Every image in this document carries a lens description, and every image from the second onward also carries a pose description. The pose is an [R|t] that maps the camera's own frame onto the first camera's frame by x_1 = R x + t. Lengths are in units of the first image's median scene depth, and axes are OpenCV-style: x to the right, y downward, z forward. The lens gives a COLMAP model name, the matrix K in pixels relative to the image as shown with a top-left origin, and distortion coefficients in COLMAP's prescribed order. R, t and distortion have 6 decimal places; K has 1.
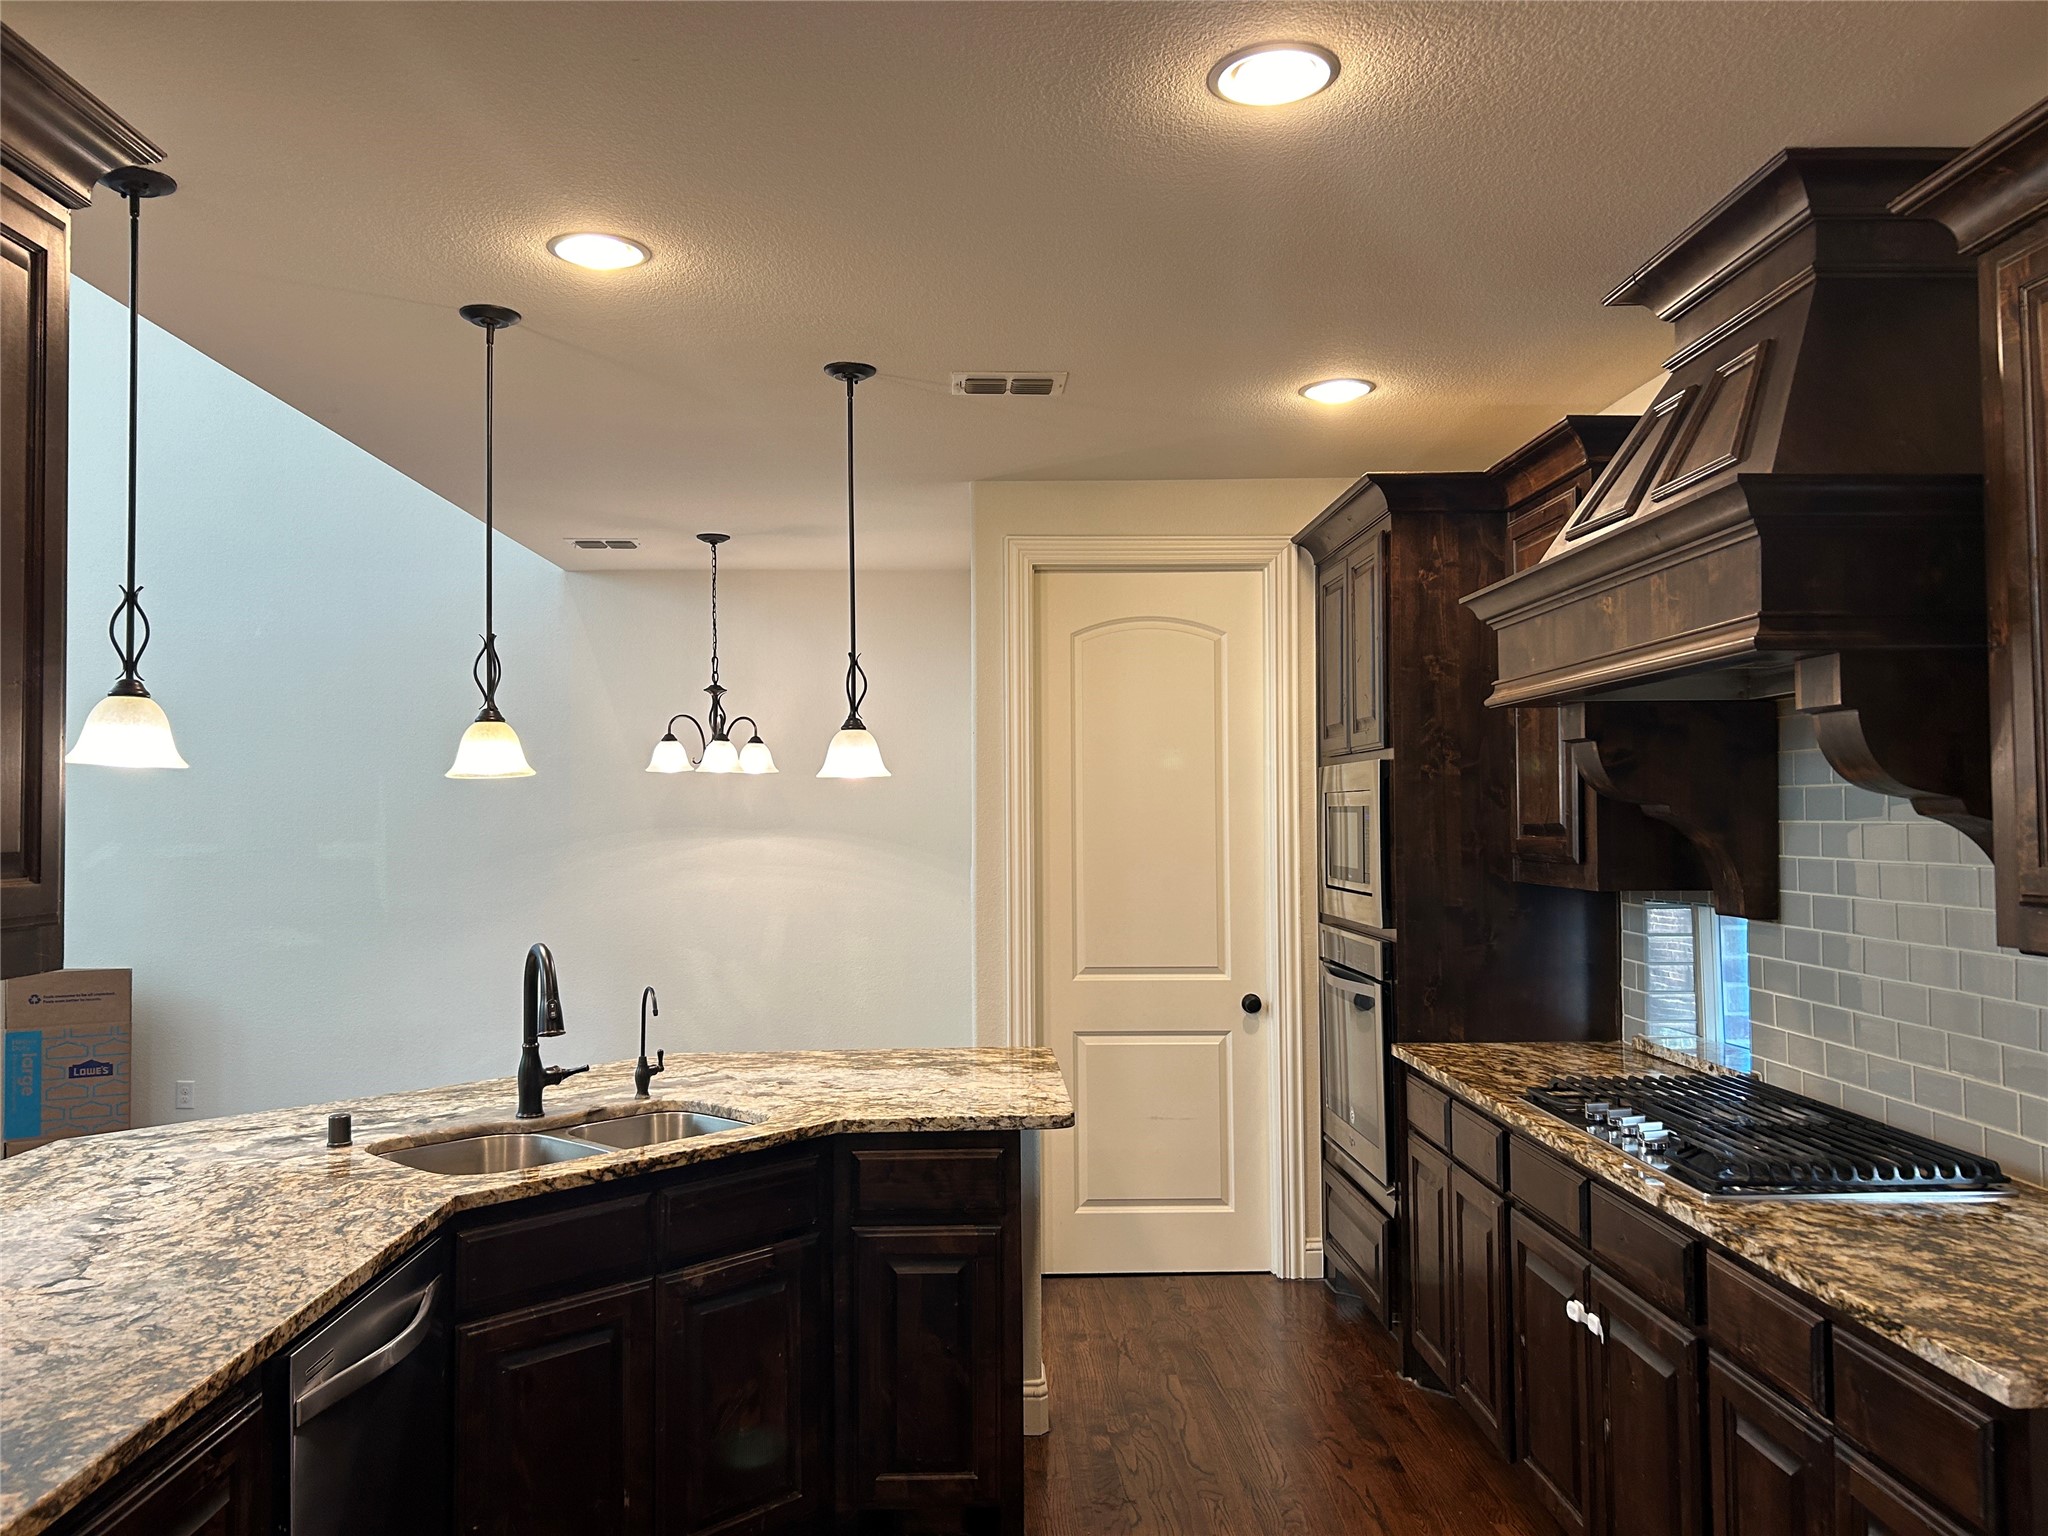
lens RADIAL K [[1539.4, 0, 1022.9], [0, 1539.4, 764.5], [0, 0, 1]] dist [0.010396, -0.003091]
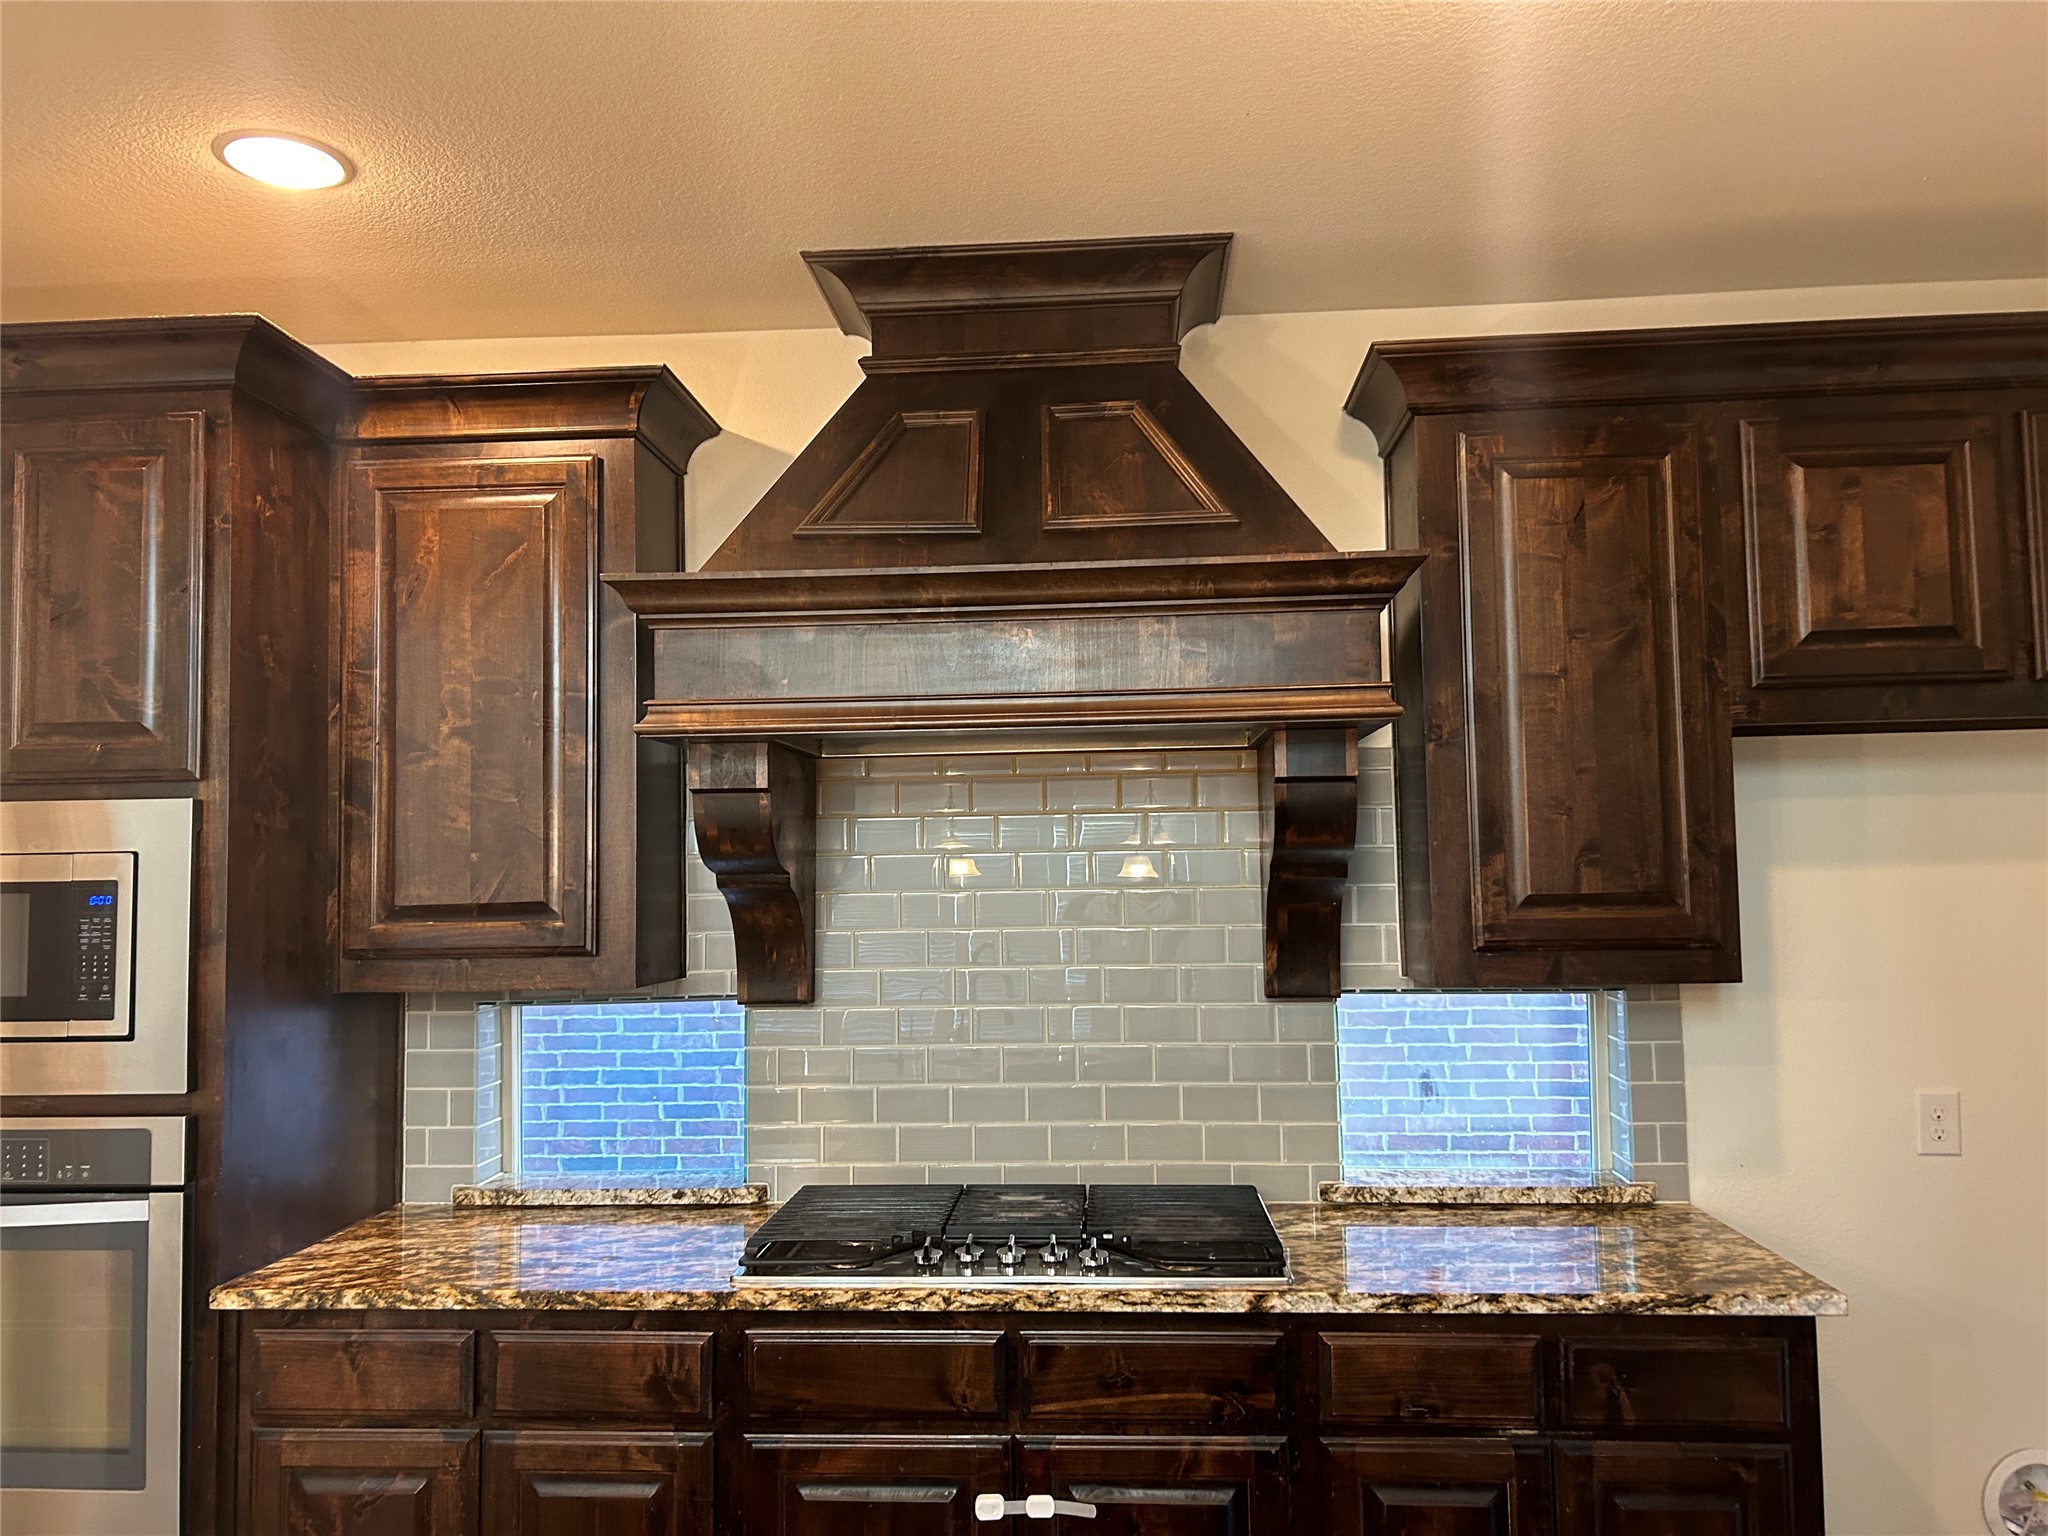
lens RADIAL K [[1539.4, 0, 1023.8], [0, 1539.4, 773.1], [0, 0, 1]] dist [0.010396, -0.003091]
pose [[0.105097, 0.065403, 0.992309, -0.317364], [-0.016617, 0.997811, -0.064006, 0.019048], [-0.994323, -0.009762, 0.105954, 0.631841]]
